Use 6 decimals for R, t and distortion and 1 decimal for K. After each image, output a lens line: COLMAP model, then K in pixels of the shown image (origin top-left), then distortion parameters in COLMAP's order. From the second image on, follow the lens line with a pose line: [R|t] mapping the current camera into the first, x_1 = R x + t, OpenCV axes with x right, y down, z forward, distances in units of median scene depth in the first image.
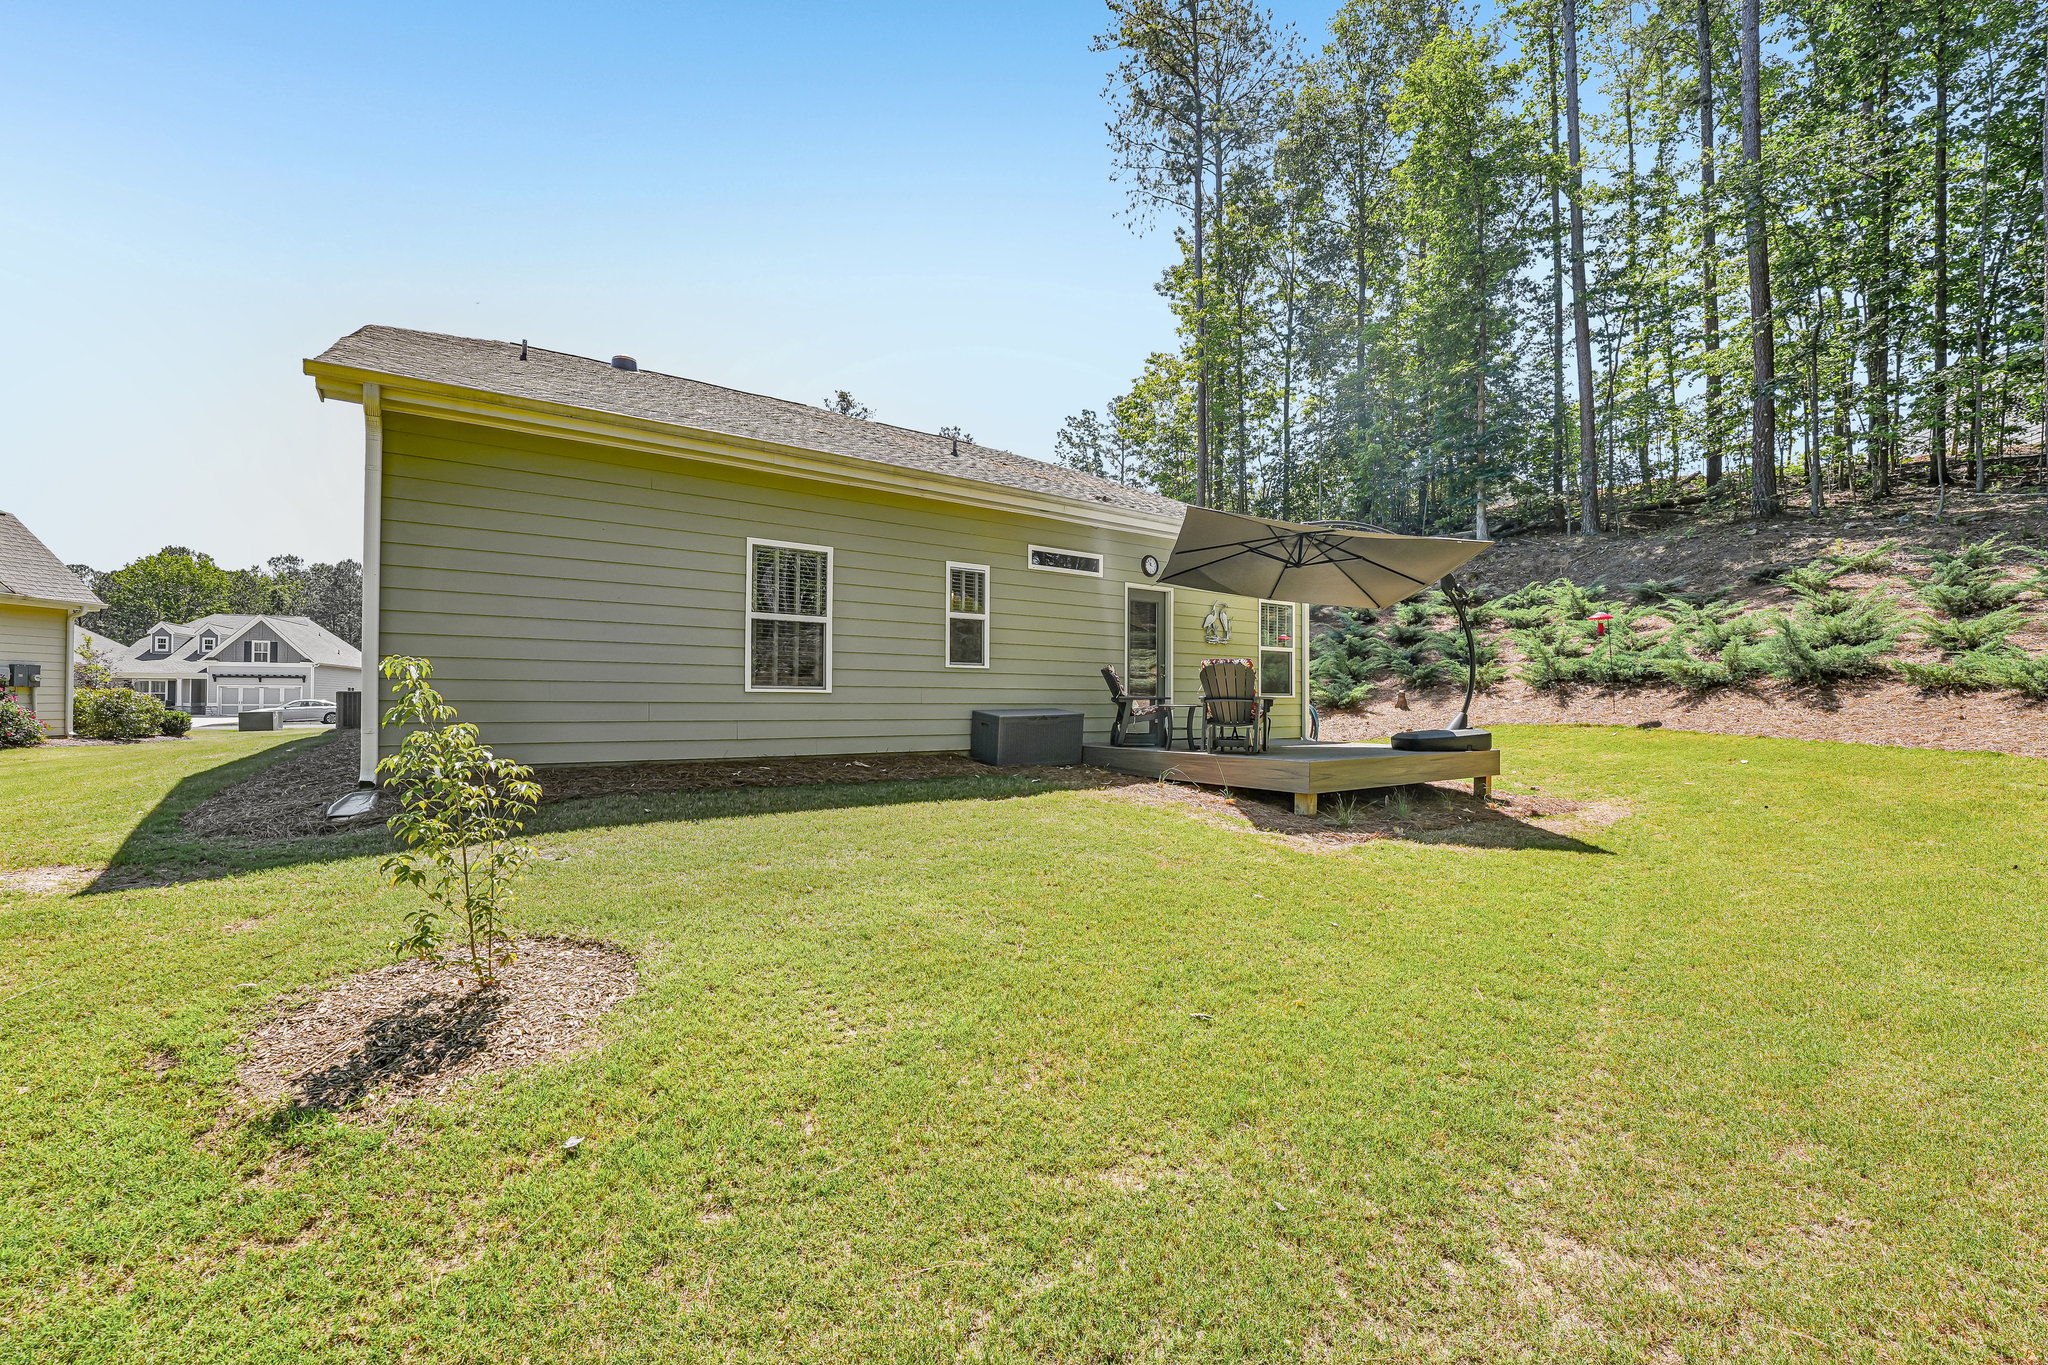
lens RADIAL K [[860.8, 0, 1028.8], [0, 860.8, 682.8], [0, 0, 1]] dist [-0.009100, -0.000148]
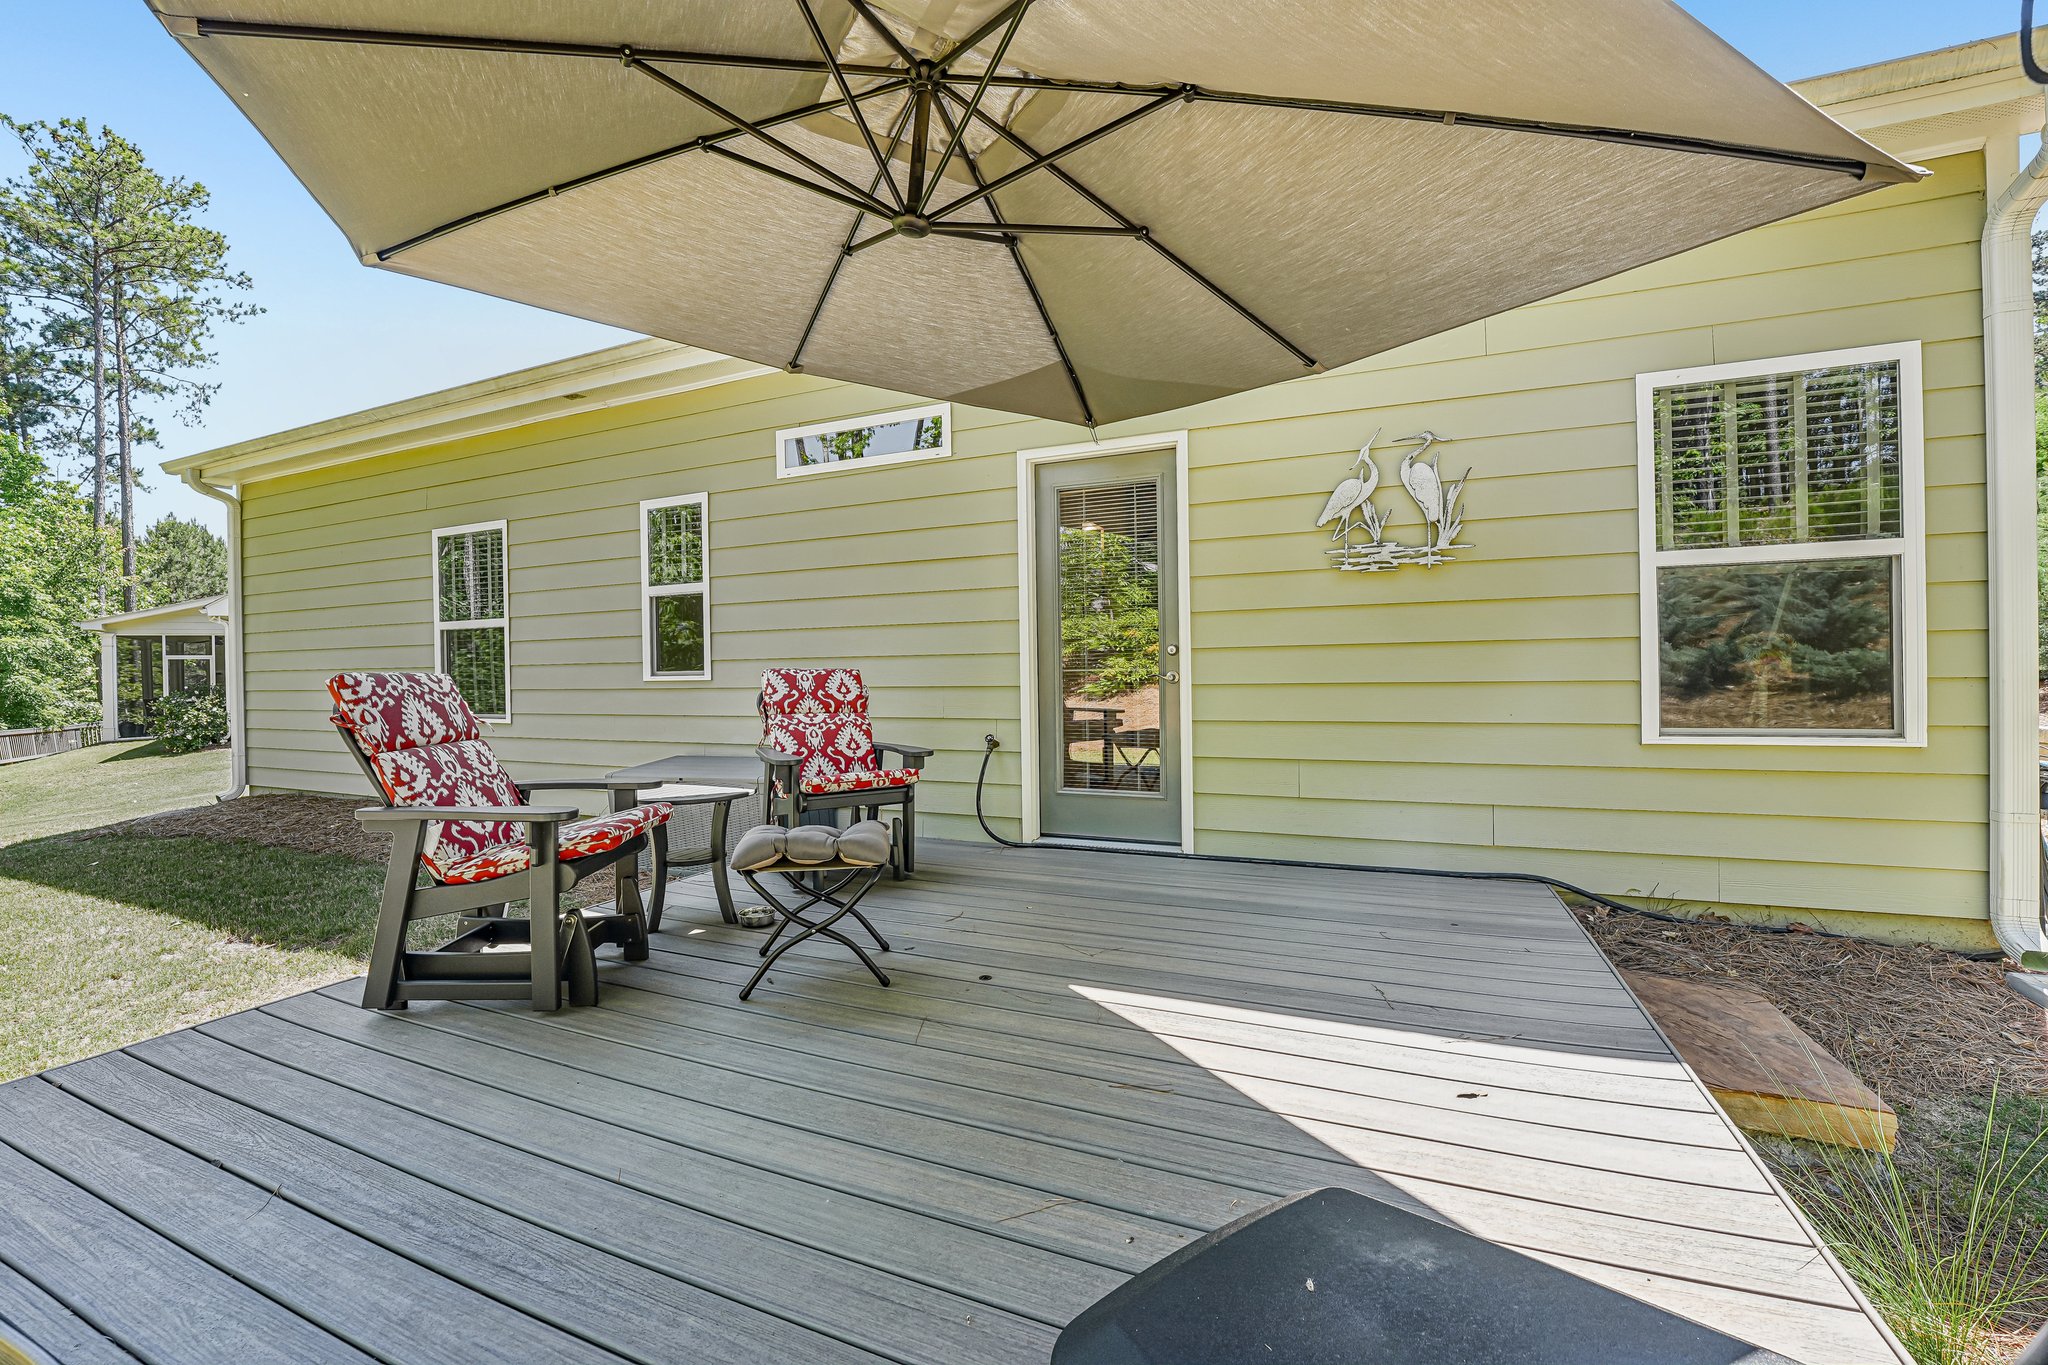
lens RADIAL K [[860.8, 0, 1011.2], [0, 860.8, 689.4], [0, 0, 1]] dist [-0.009100, -0.000148]
pose [[0.483263, 0.003242, -0.875469, 0.538847], [0.033897, 0.999174, 0.022411, -0.017279], [0.874819, -0.040506, 0.482754, 0.933537]]
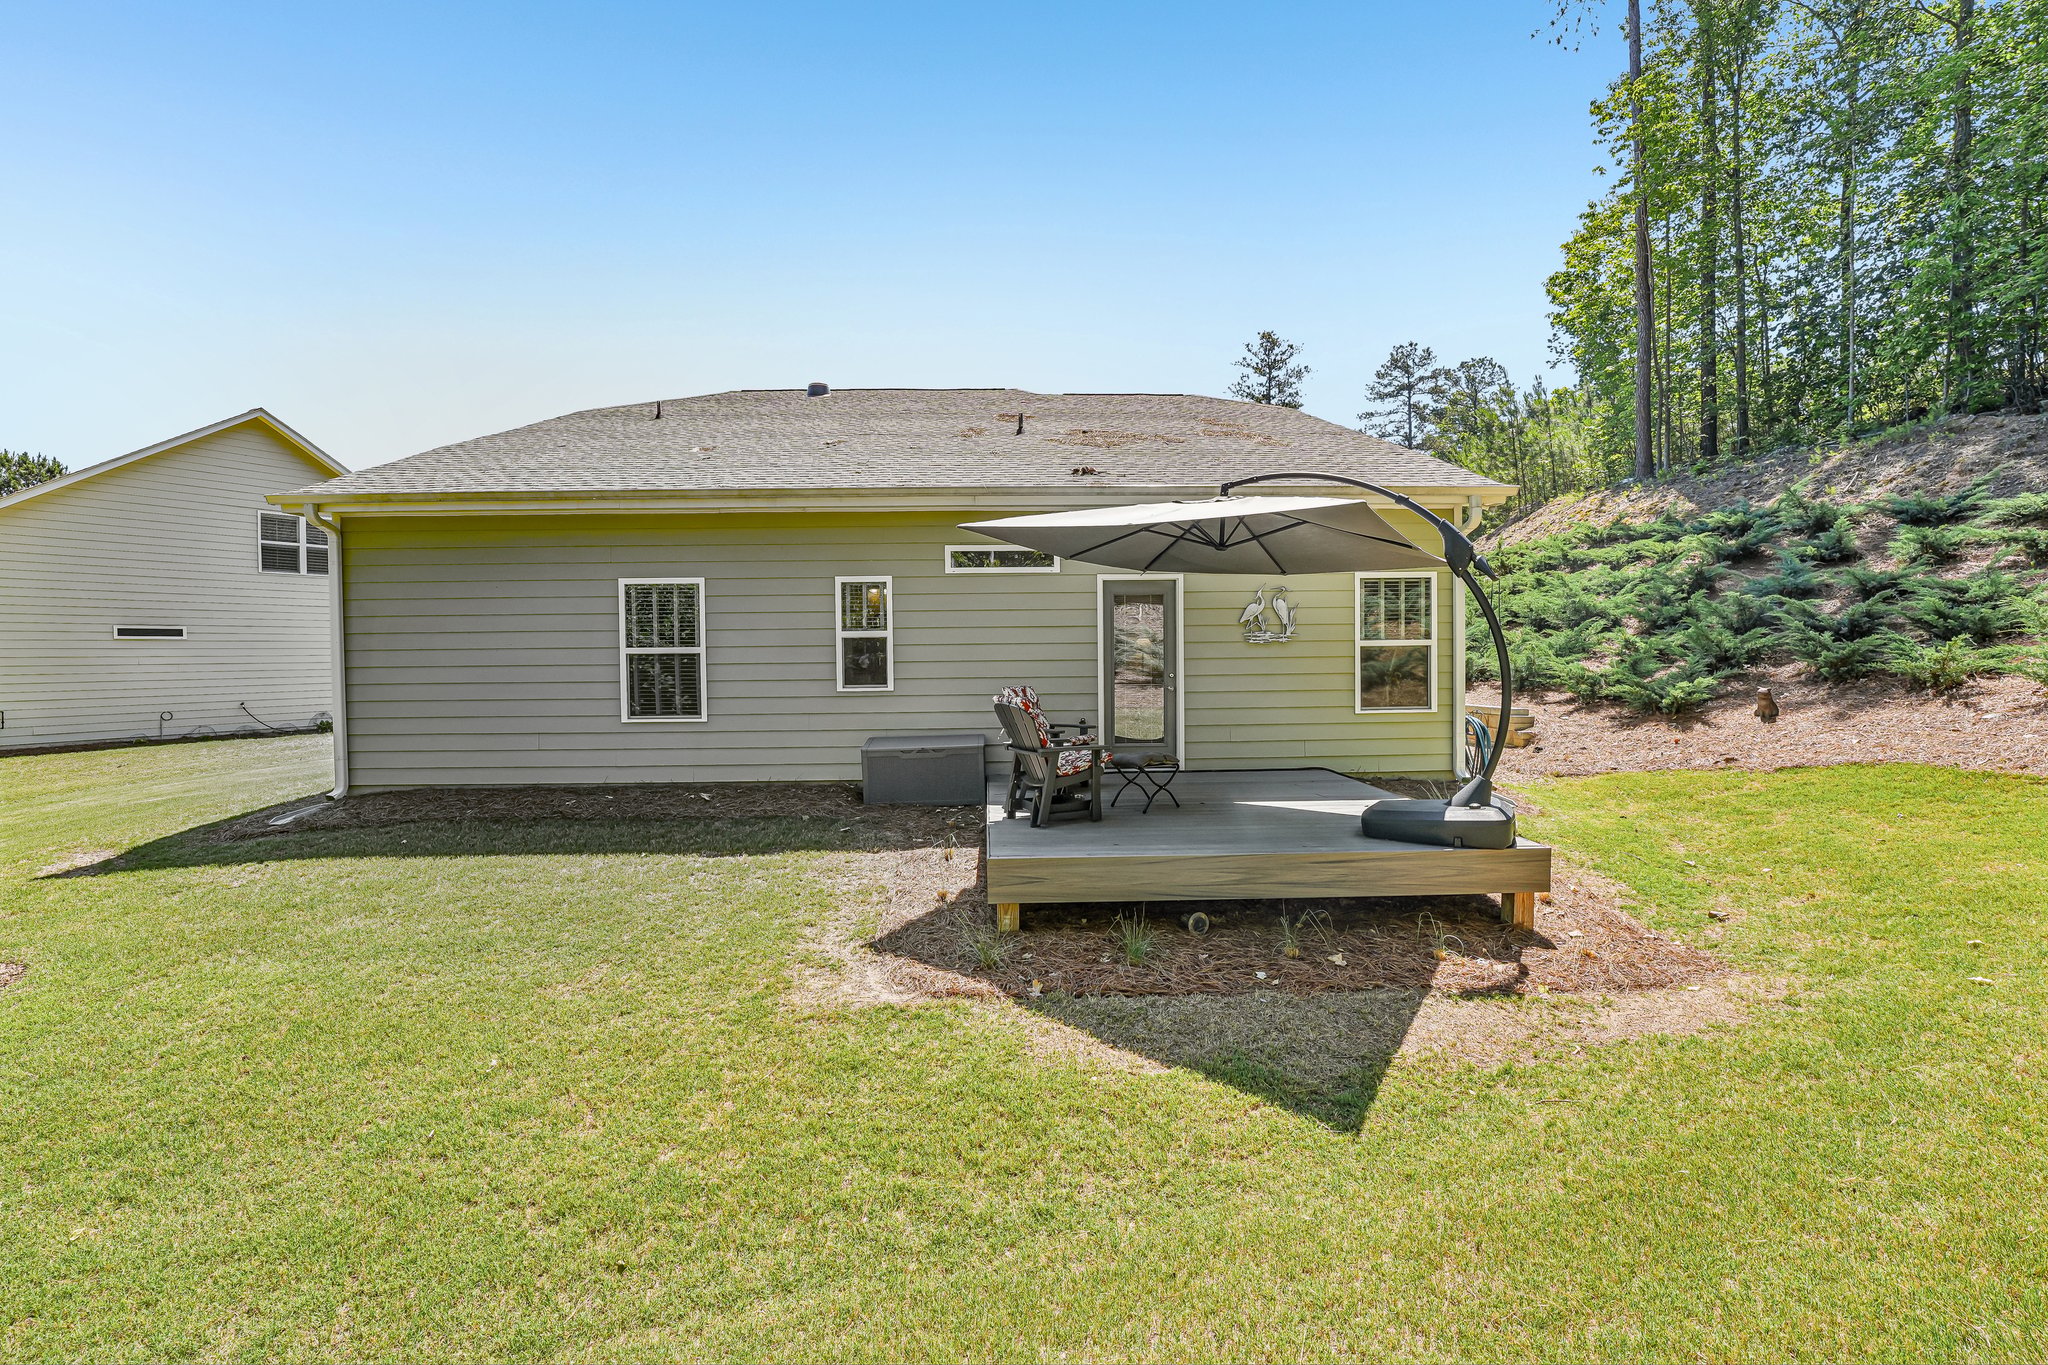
lens RADIAL K [[860.8, 0, 1020.2], [0, 860.8, 690.2], [0, 0, 1]] dist [-0.009100, -0.000148]
pose [[0.810290, -0.008141, -0.585973, 0.606591], [0.028187, 0.999288, 0.025093, -0.037142], [0.585351, -0.036850, 0.809942, 0.362078]]
